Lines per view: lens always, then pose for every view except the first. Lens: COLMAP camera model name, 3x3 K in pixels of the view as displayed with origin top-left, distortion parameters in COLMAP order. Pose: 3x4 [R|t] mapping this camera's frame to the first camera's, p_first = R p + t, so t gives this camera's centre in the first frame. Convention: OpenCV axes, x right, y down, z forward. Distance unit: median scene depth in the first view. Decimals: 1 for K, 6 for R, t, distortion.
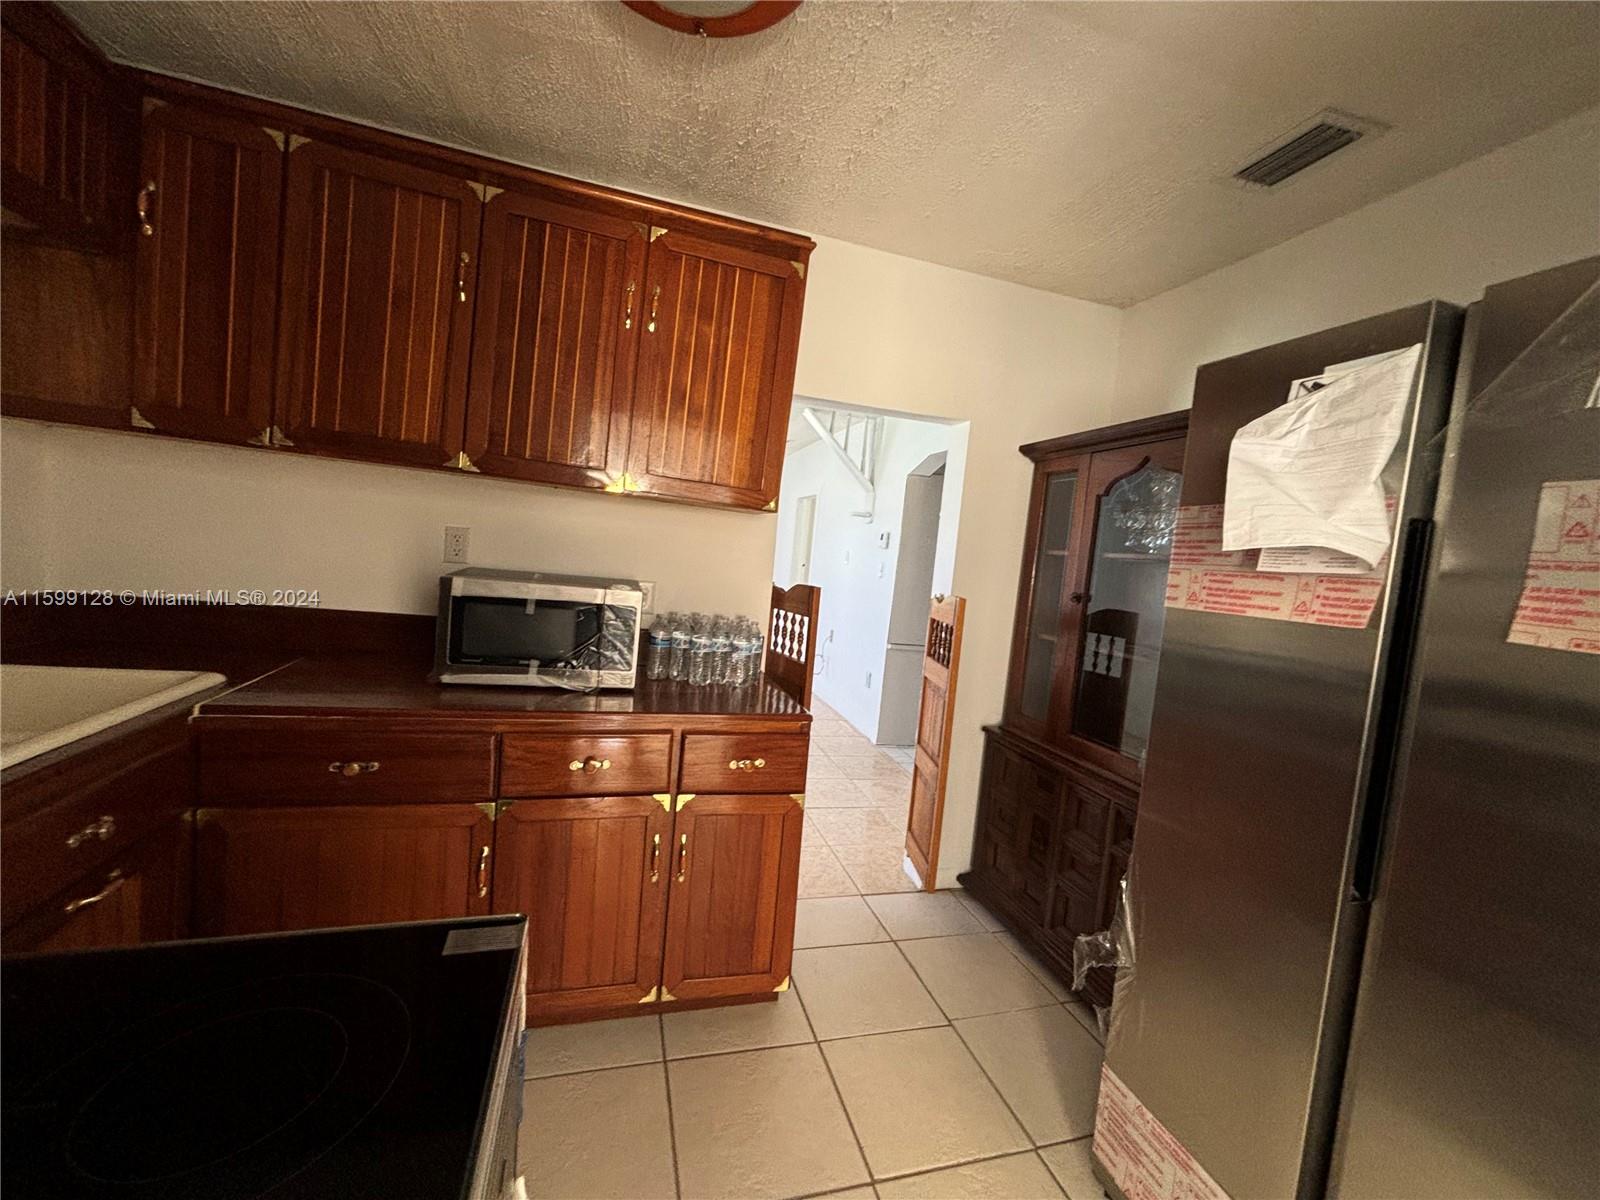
lens RADIAL K [[643.7, 0, 795.6], [0, 643.7, 596.9], [0, 0, 1]] dist [-0.000361, 0.000429]
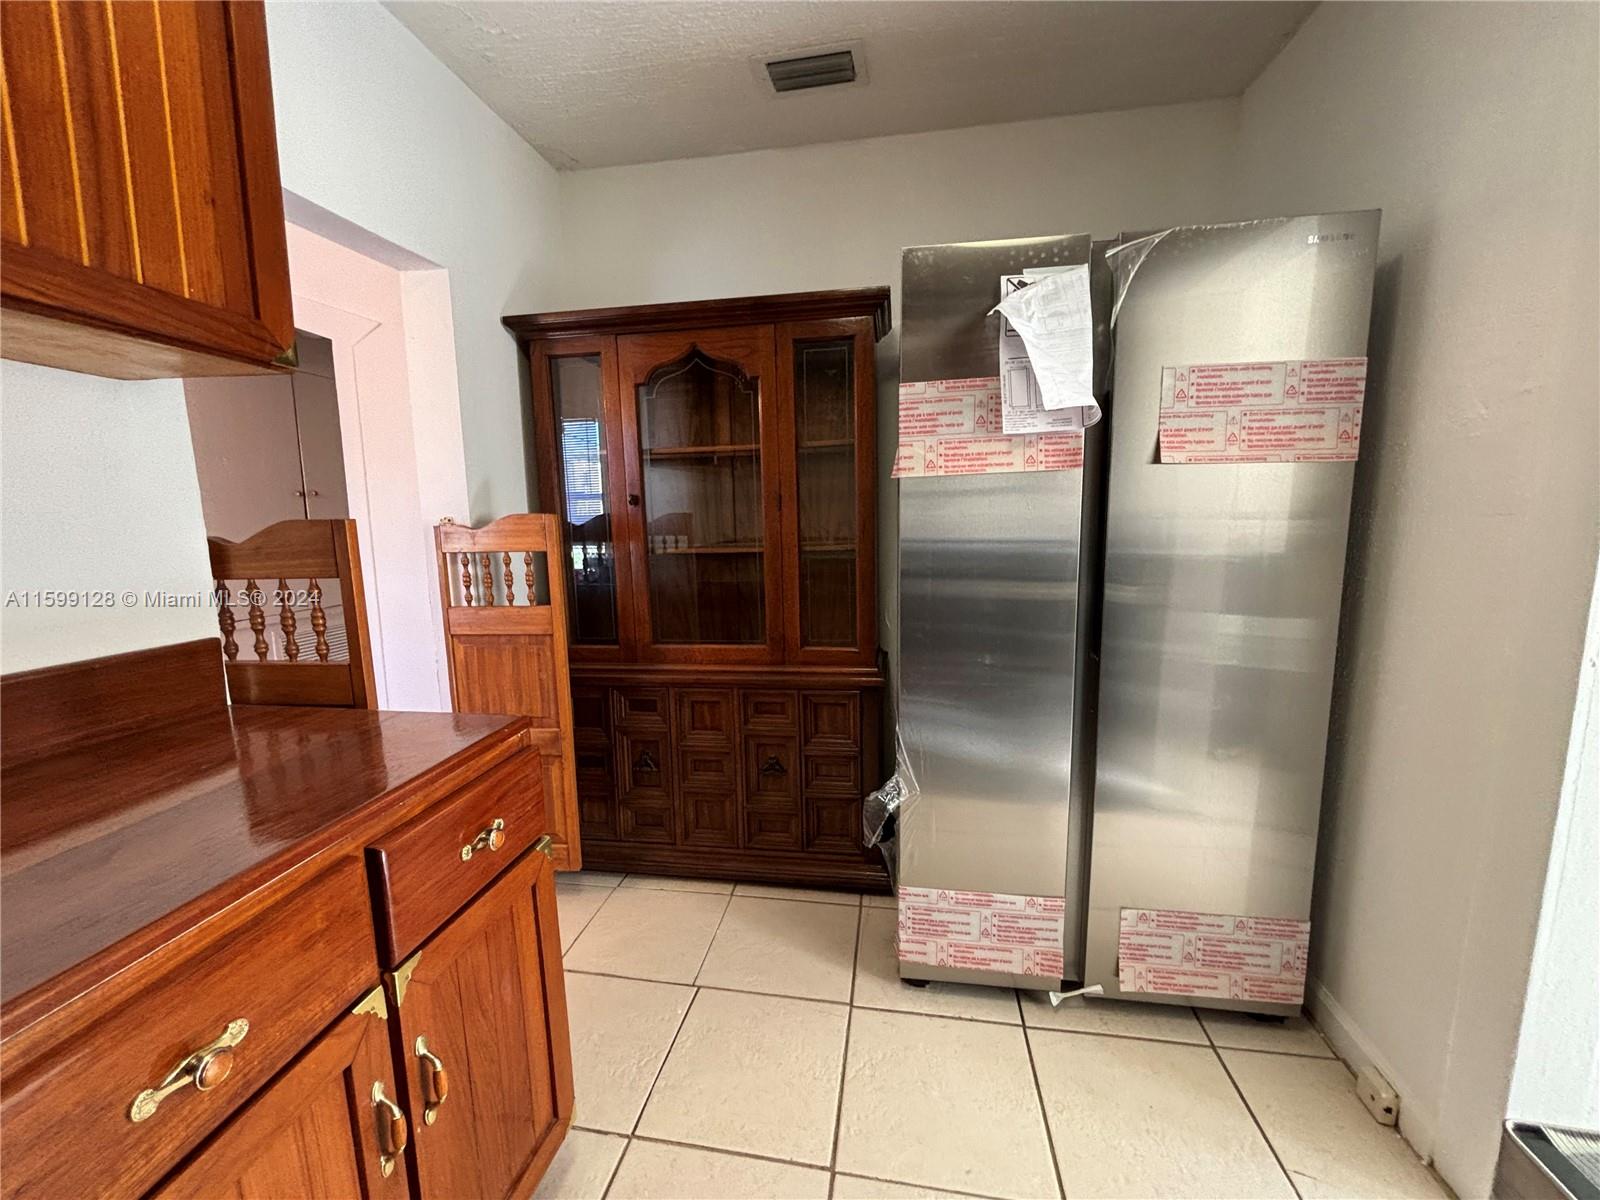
lens RADIAL K [[646.2, 0, 794.5], [0, 646.2, 597.9], [0, 0, 1]] dist [0.000057, -0.000145]
pose [[0.436030, -0.224740, 0.871418, -0.441093], [0.122941, 0.974113, 0.189709, -0.013293], [-0.891495, 0.024414, 0.452372, 0.573369]]
